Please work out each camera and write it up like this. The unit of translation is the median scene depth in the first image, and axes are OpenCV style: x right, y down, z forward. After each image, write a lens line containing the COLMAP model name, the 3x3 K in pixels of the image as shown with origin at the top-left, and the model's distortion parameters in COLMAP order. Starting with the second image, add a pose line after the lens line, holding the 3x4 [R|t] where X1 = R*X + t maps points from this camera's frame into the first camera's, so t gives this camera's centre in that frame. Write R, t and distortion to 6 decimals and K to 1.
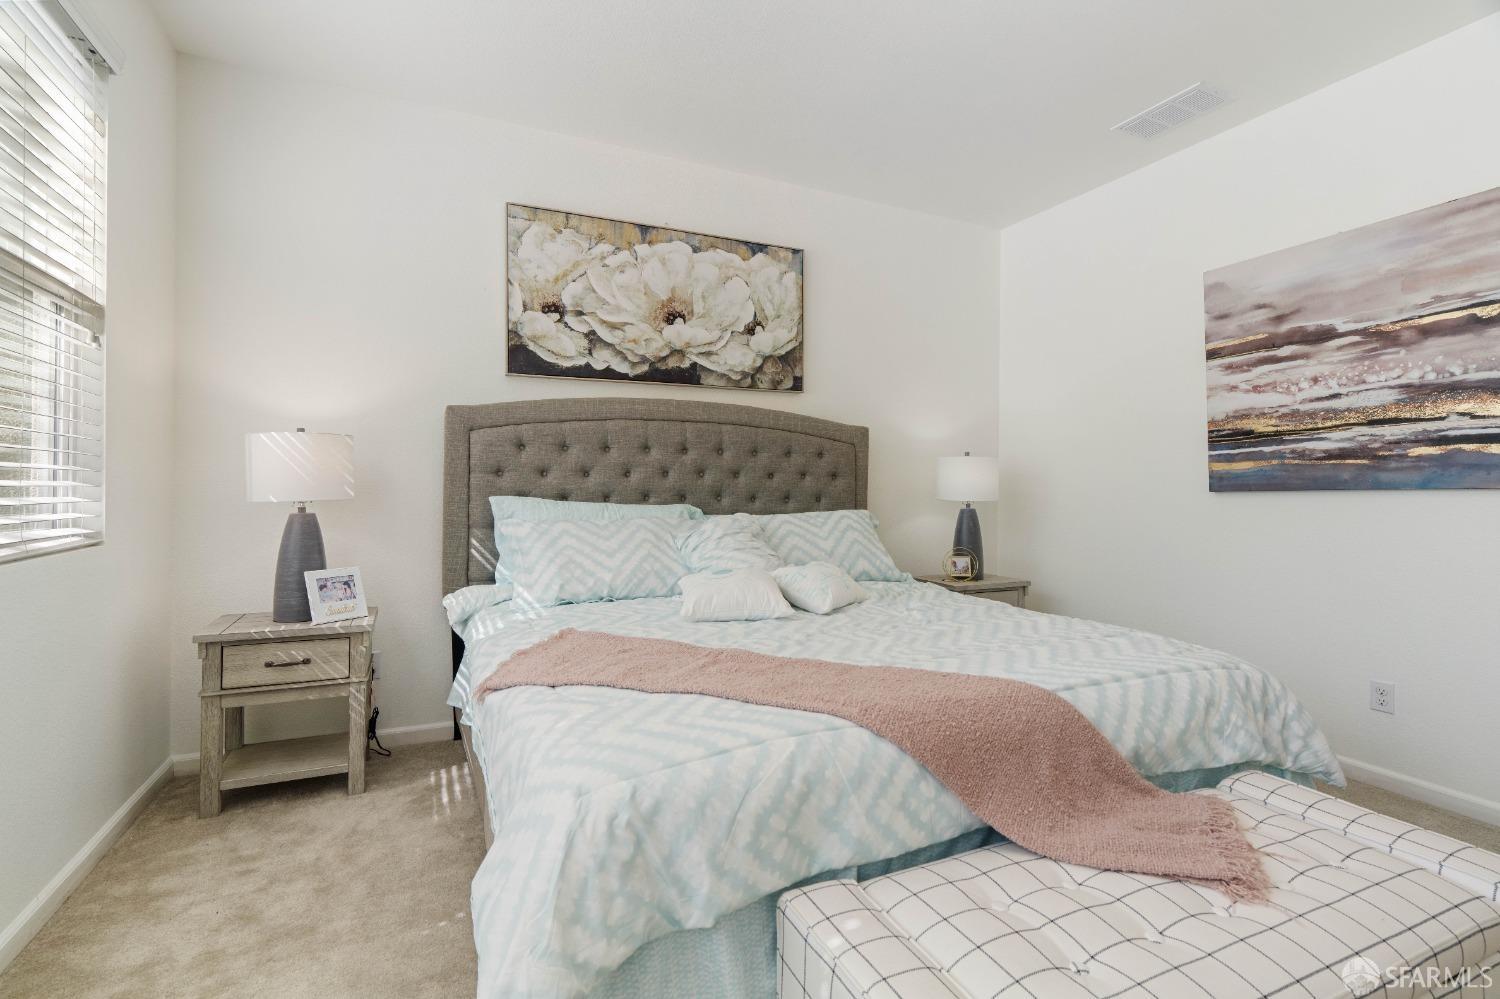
lens RADIAL K [[684.8, 0, 749.0], [0, 684.8, 492.4], [0, 0, 1]] dist [0.002016, 0.001344]
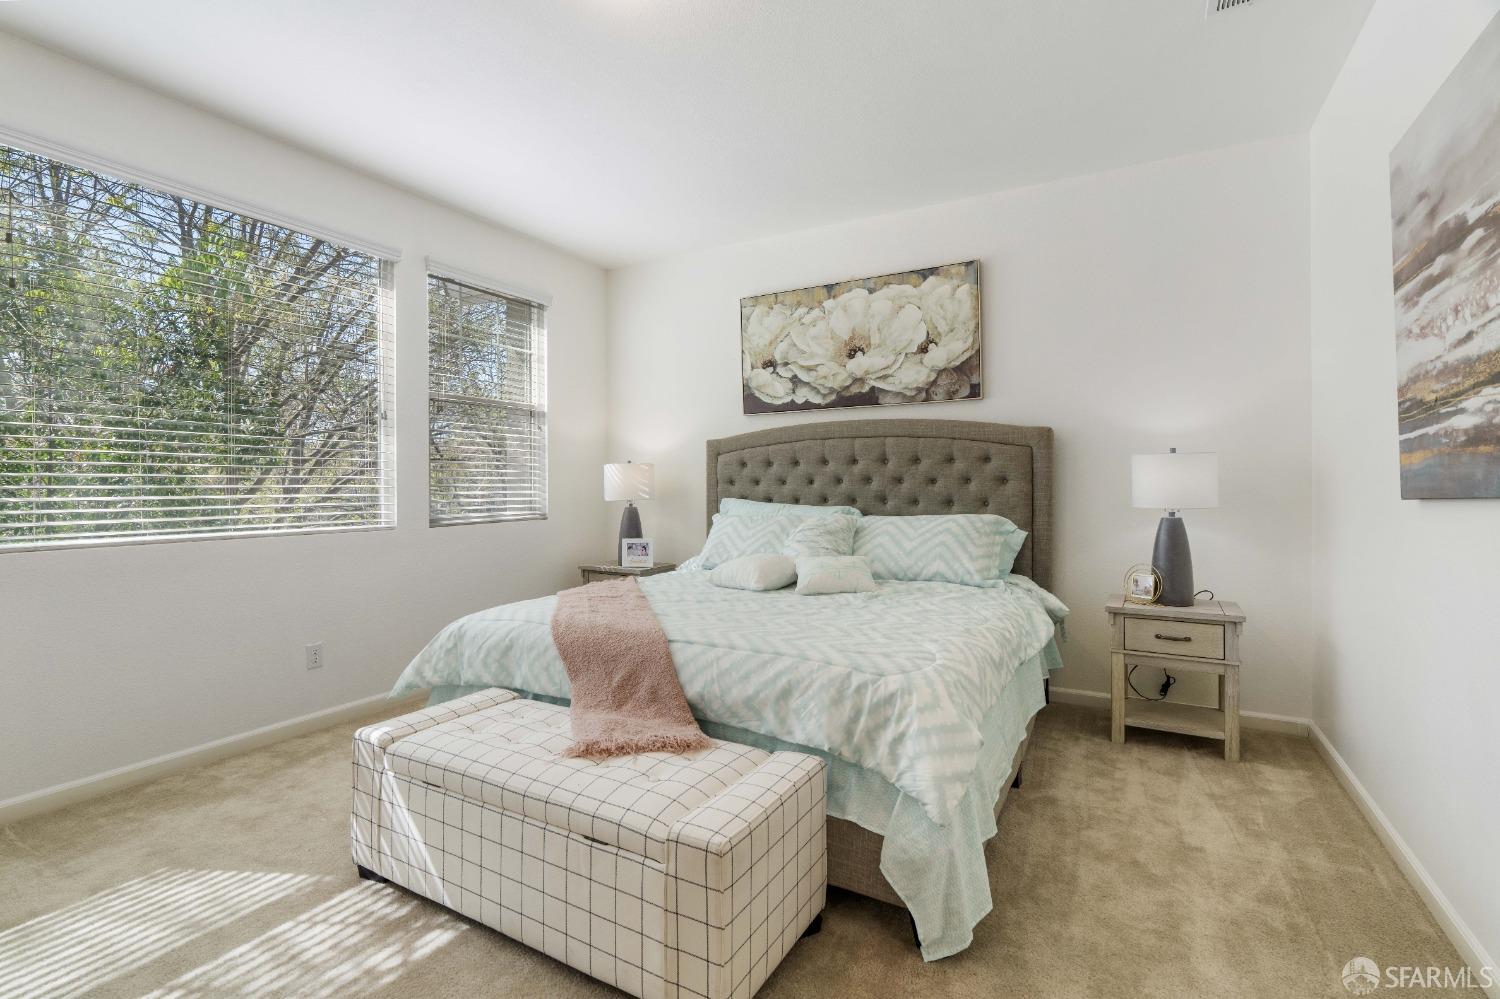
lens RADIAL K [[684.8, 0, 748.7], [0, 684.8, 493.5], [0, 0, 1]] dist [0.002016, 0.001344]
pose [[0.591065, 0.001105, -0.806623, 0.772671], [-0.001914, 0.999998, -0.000033, -0.005021], [0.806622, 0.001563, 0.591066, 0.134743]]
